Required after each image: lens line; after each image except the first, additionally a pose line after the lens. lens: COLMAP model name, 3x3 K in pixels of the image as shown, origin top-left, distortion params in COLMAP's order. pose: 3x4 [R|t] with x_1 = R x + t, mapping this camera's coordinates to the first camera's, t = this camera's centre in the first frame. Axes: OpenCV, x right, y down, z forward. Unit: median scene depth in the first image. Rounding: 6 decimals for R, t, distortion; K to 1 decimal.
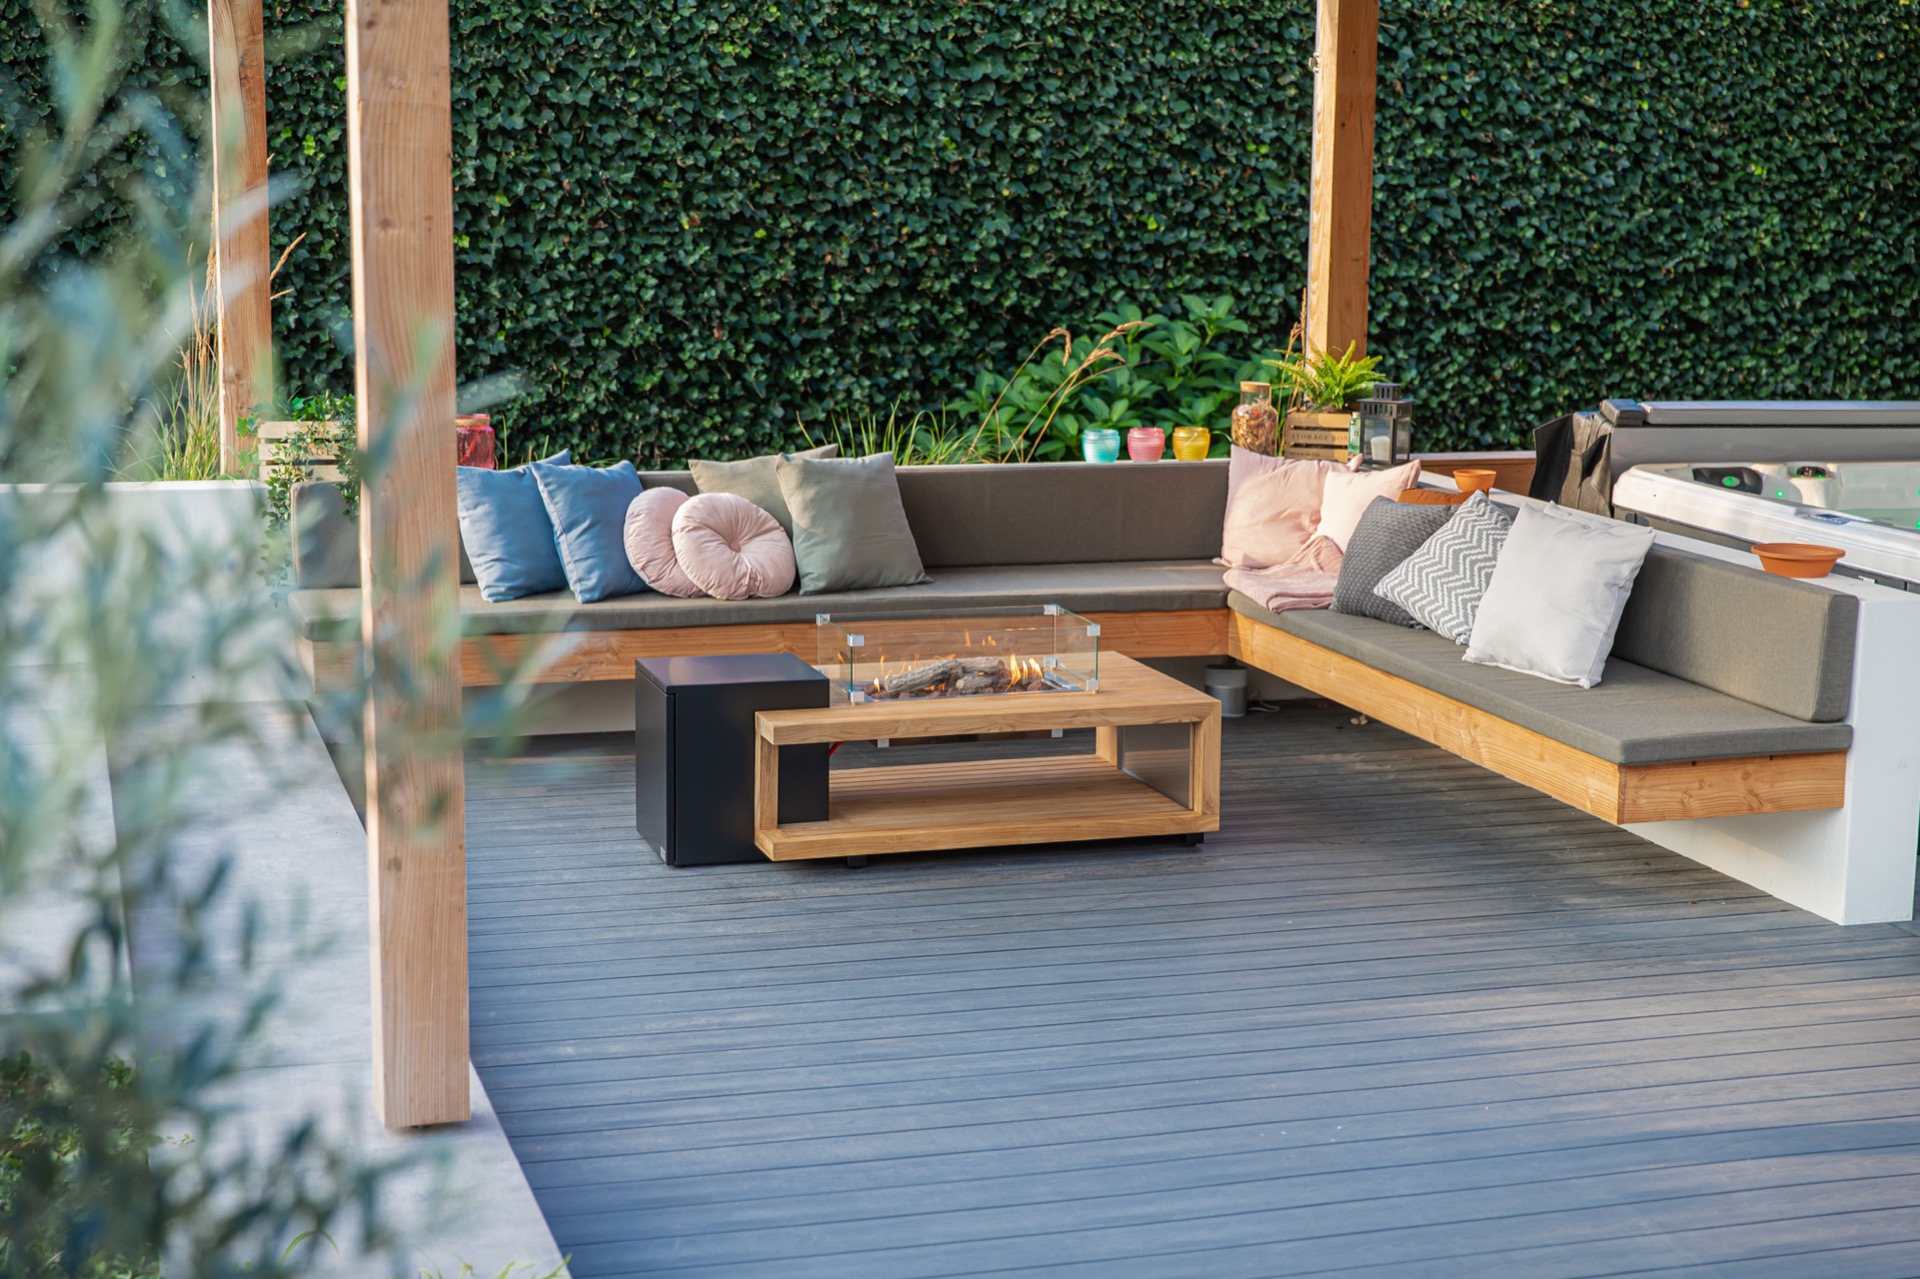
lens RADIAL K [[2962.1, 0, 980.6], [0, 2962.1, 629.1], [0, 0, 1]] dist [-0.001251, 0.000000]
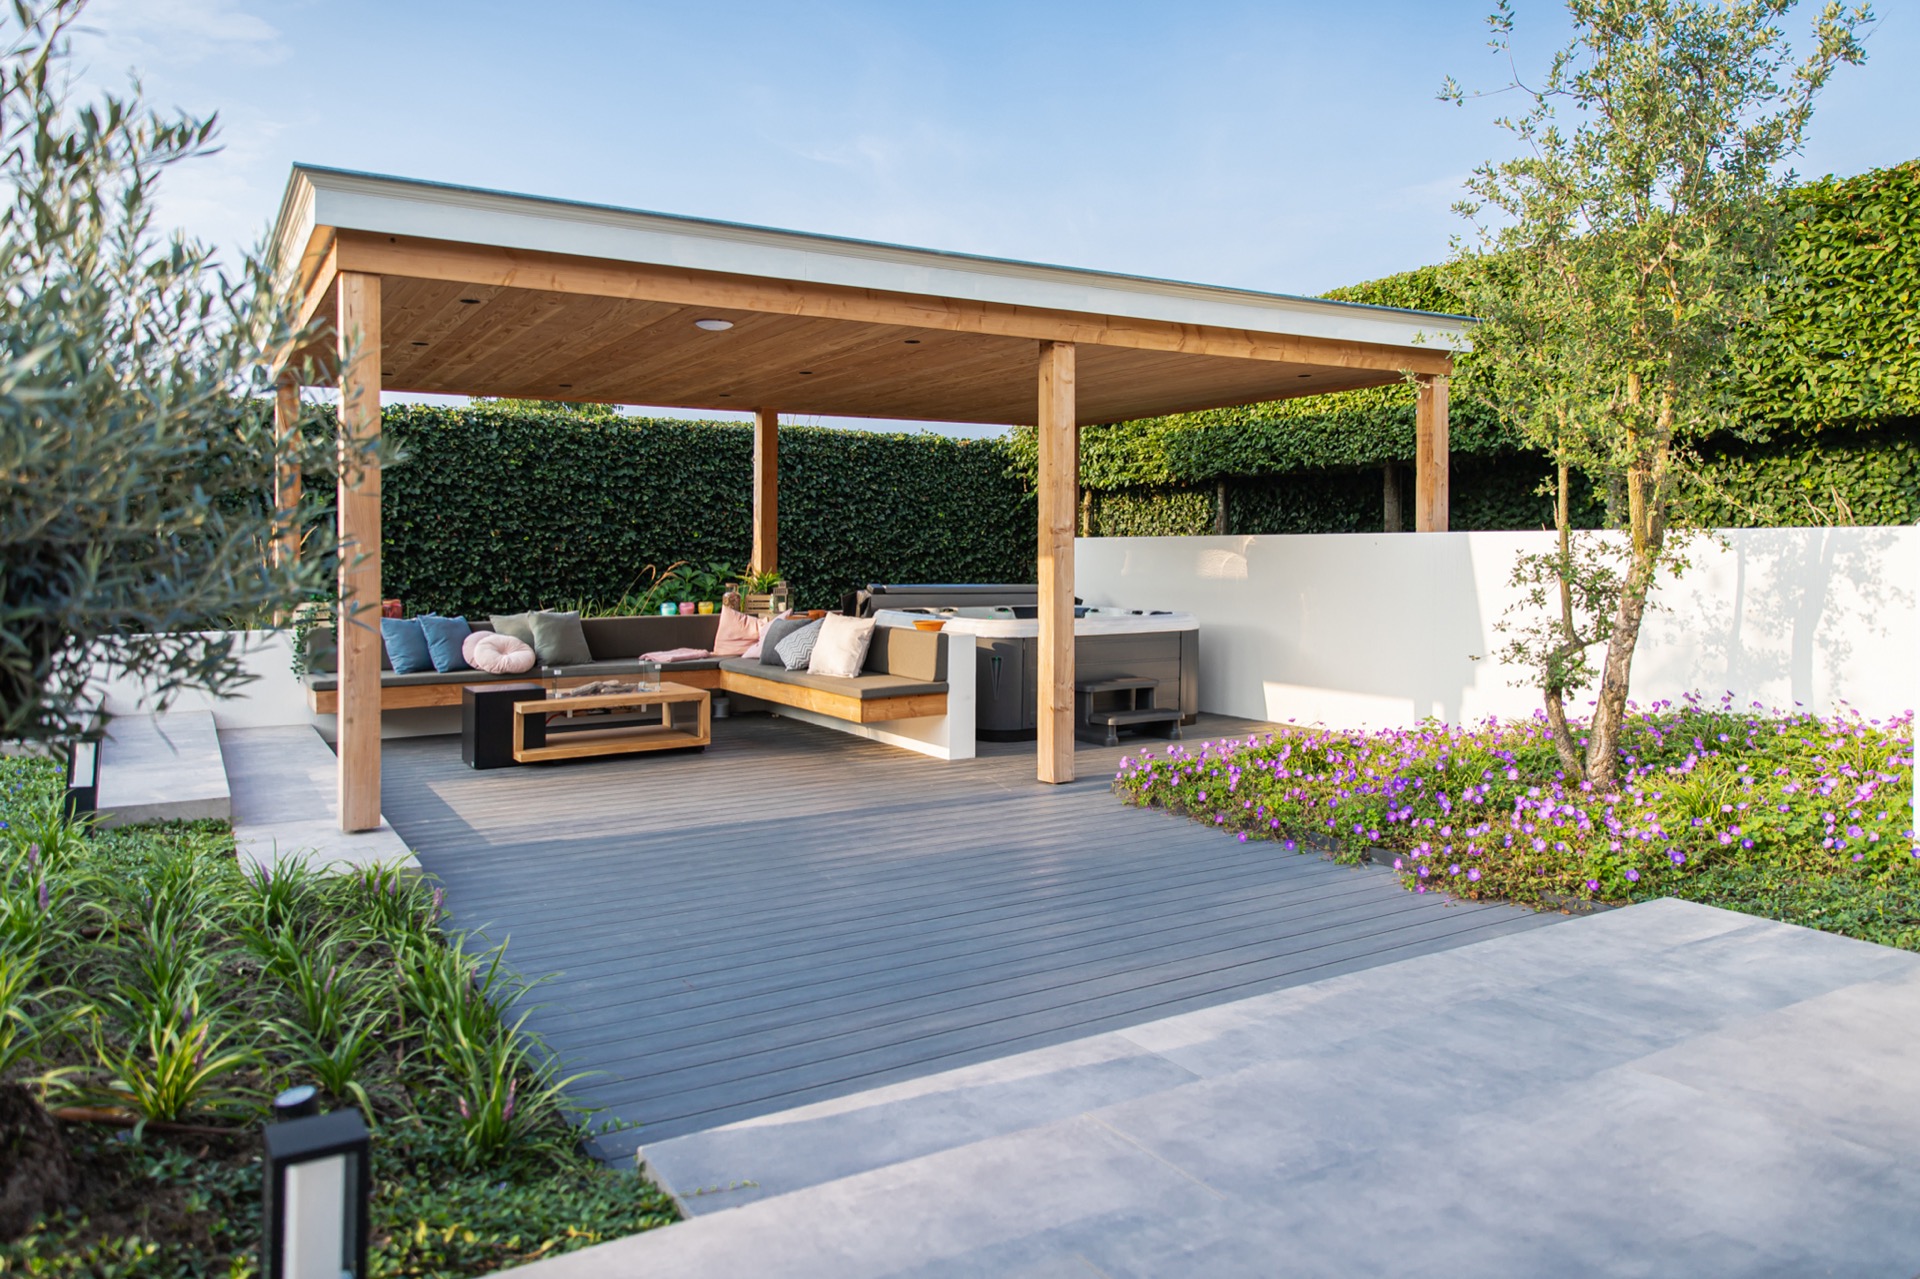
lens RADIAL K [[1294.9, 0, 999.5], [0, 1294.9, 511.7], [0, 0, 1]] dist [-0.016084, 0.013242]
pose [[0.964936, -0.011305, 0.262243, 0.021392], [0.060786, 0.981538, -0.181351, 0.059465], [-0.255352, 0.190932, 0.947808, -0.091978]]
